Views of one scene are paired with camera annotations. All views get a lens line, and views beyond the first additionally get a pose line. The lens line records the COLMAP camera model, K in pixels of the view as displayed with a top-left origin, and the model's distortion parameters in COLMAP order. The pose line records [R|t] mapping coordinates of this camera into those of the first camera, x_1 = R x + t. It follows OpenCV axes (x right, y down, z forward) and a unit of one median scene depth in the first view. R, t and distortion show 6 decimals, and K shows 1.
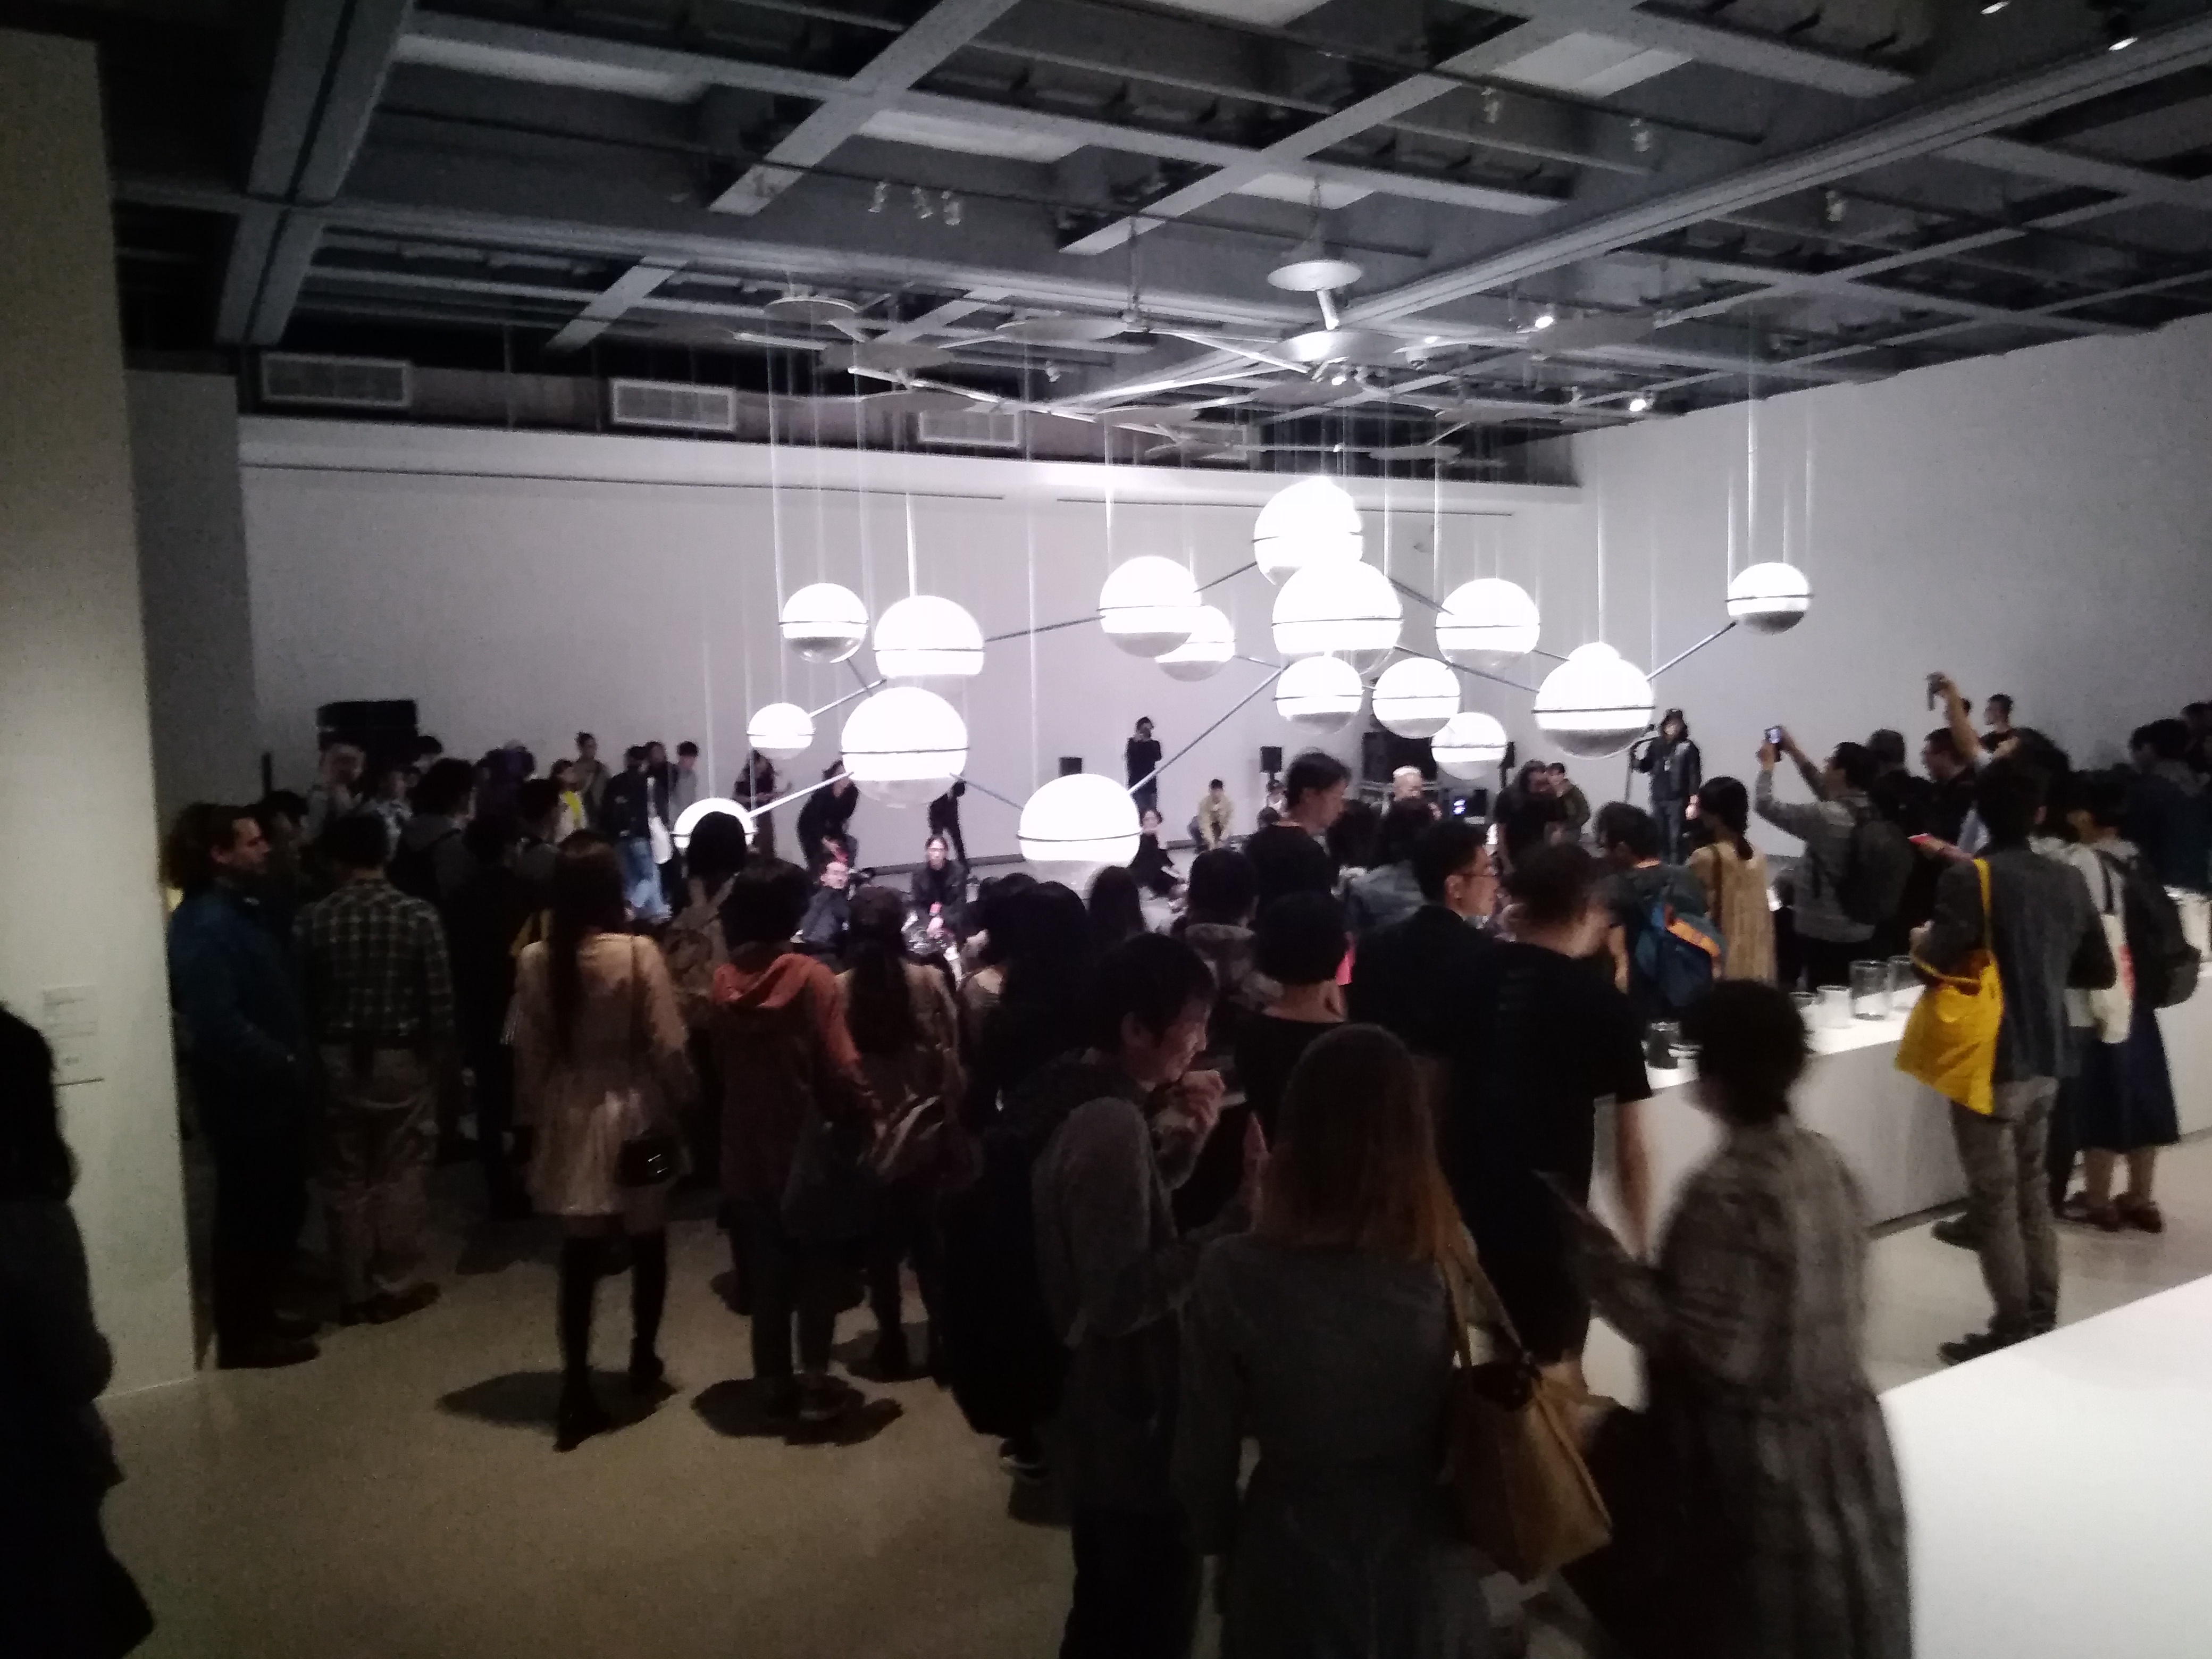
lens RADIAL K [[1656.8, 0, 1115.9], [0, 1656.8, 816.2], [0, 0, 1]] dist [0.021354, -0.010730]
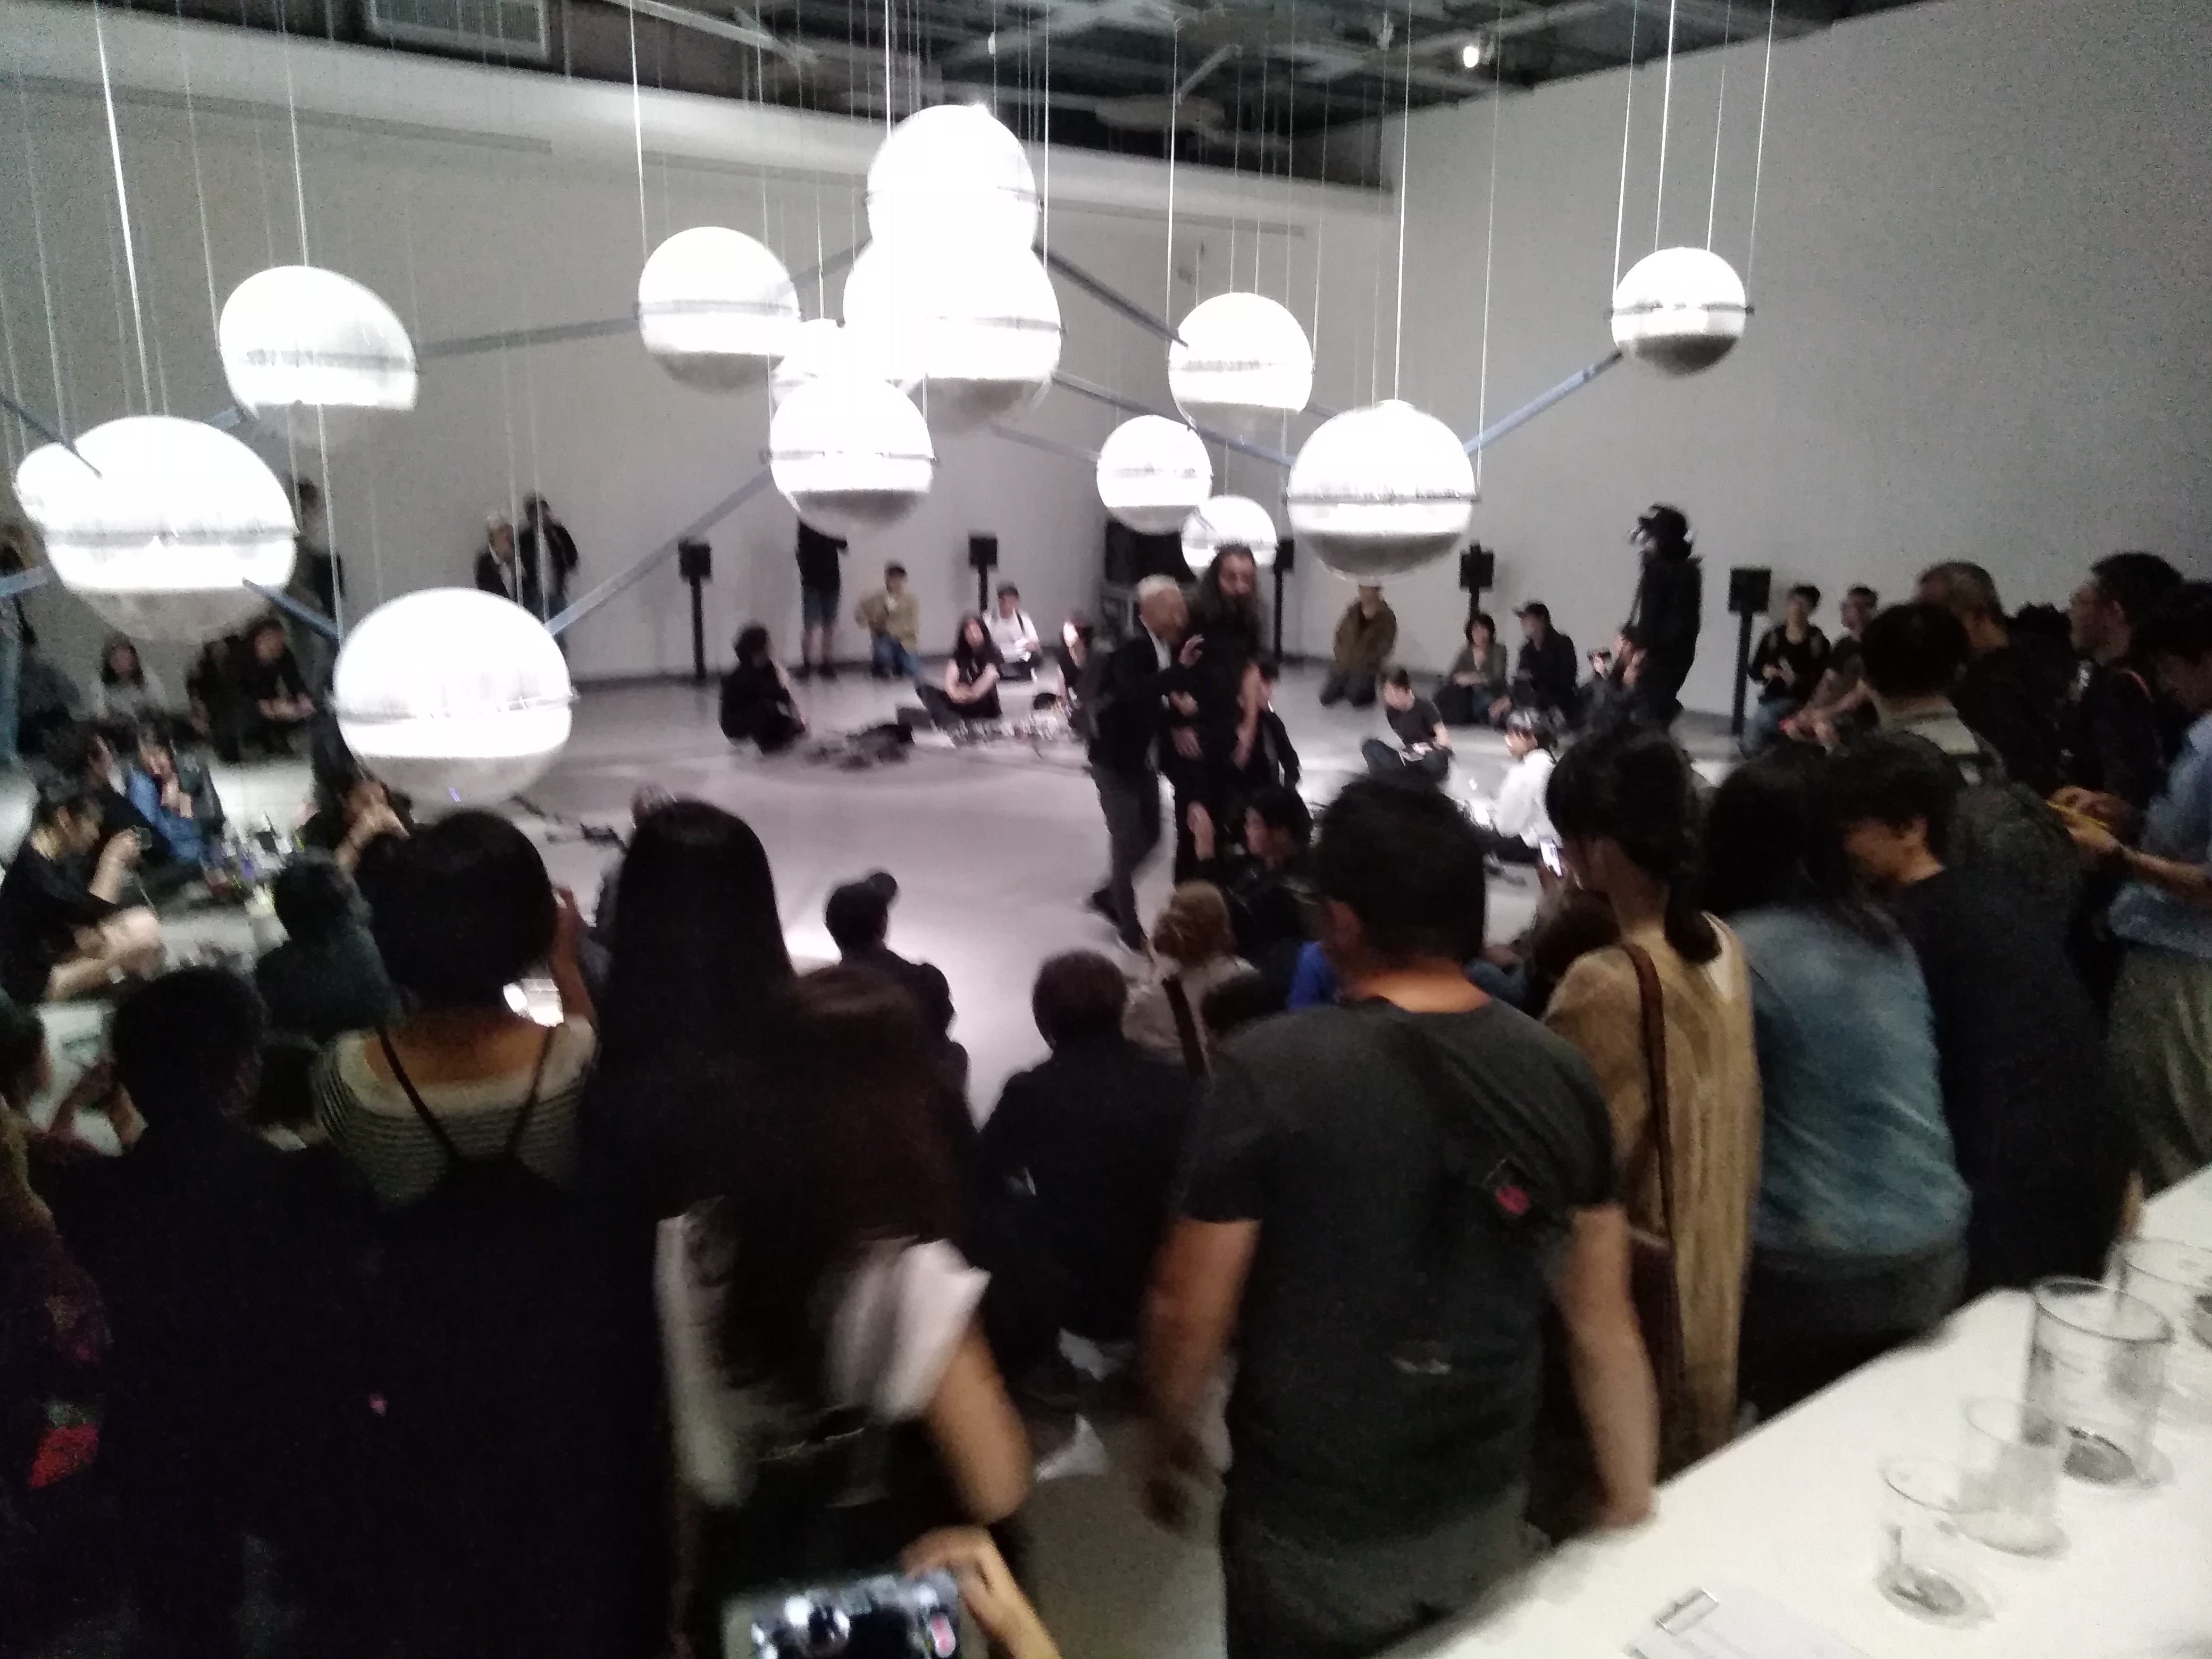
lens RADIAL K [[1656.8, 0, 1104.6], [0, 1656.8, 846.1], [0, 0, 1]] dist [0.021354, -0.010730]
pose [[0.994444, 0.011499, 0.104636, 0.104034], [-0.026902, 0.988769, 0.147010, -0.020507], [-0.101770, -0.149008, 0.983585, 0.325163]]
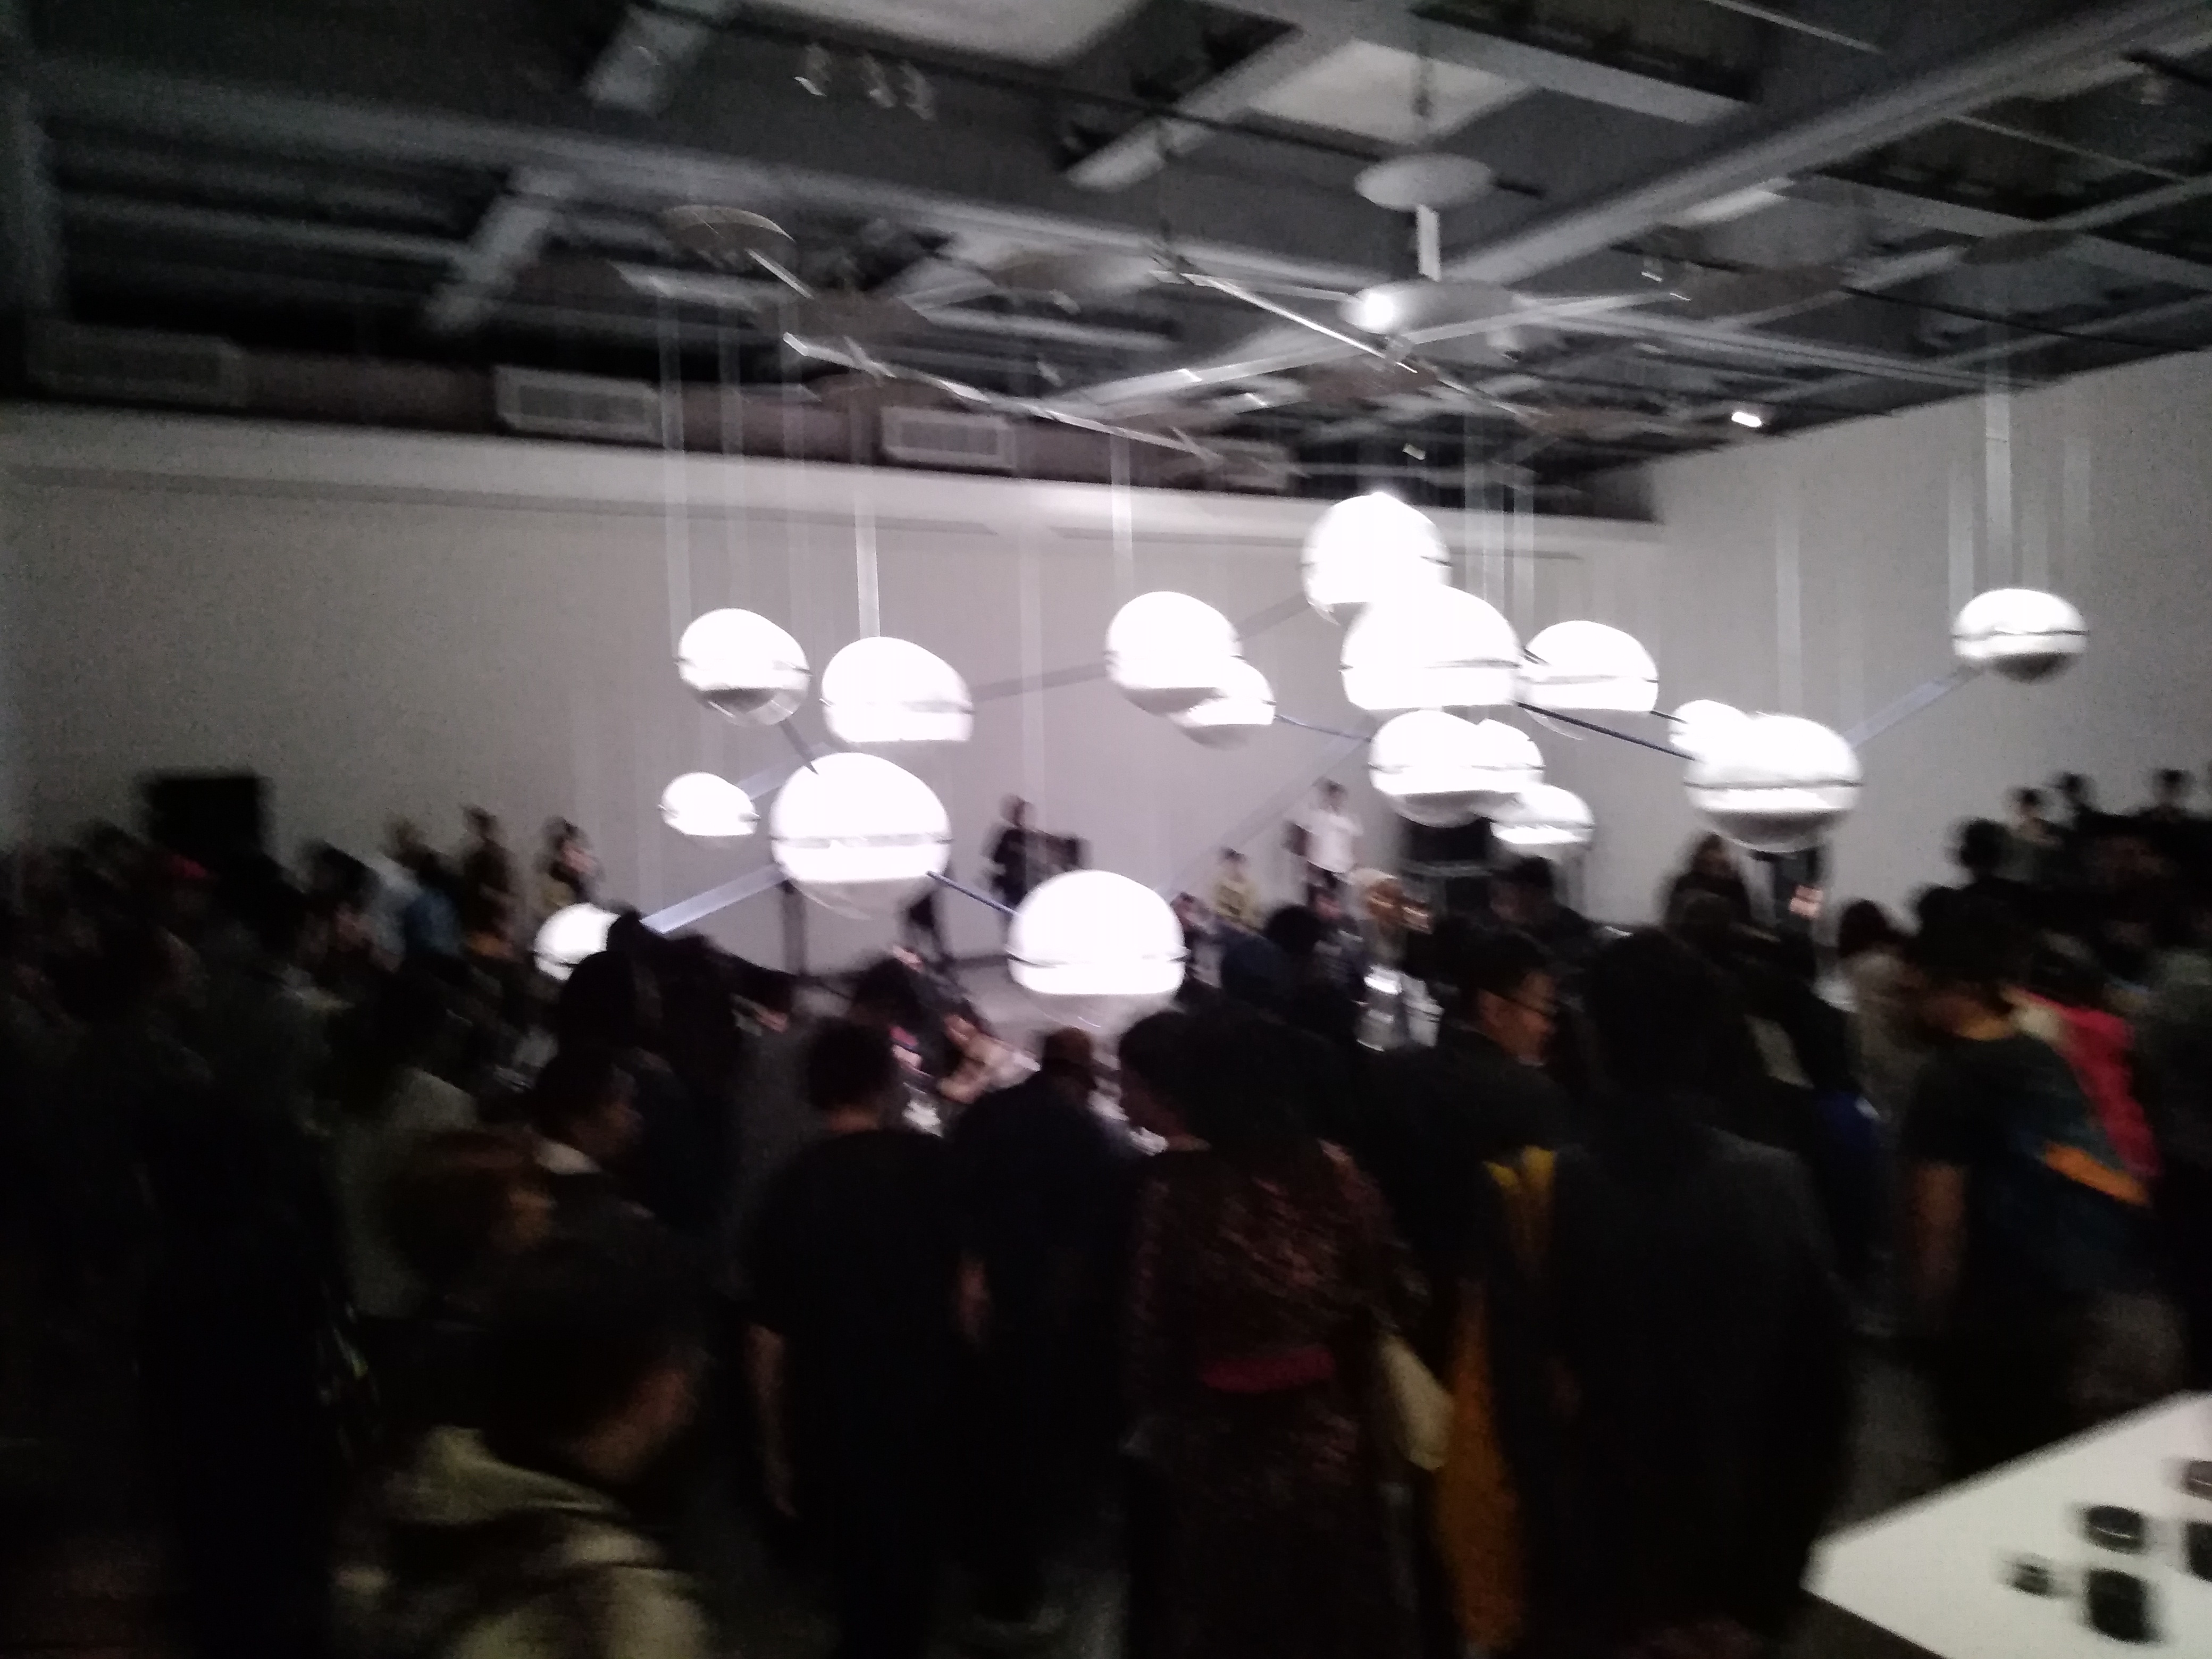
lens RADIAL K [[1656.8, 0, 1130.2], [0, 1656.8, 838.8], [0, 0, 1]] dist [0.021354, -0.010730]
pose [[0.999811, -0.000993, 0.019418, -0.015602], [0.001485, 0.999678, -0.025325, -0.016857], [-0.019386, 0.025349, 0.999491, 0.203717]]
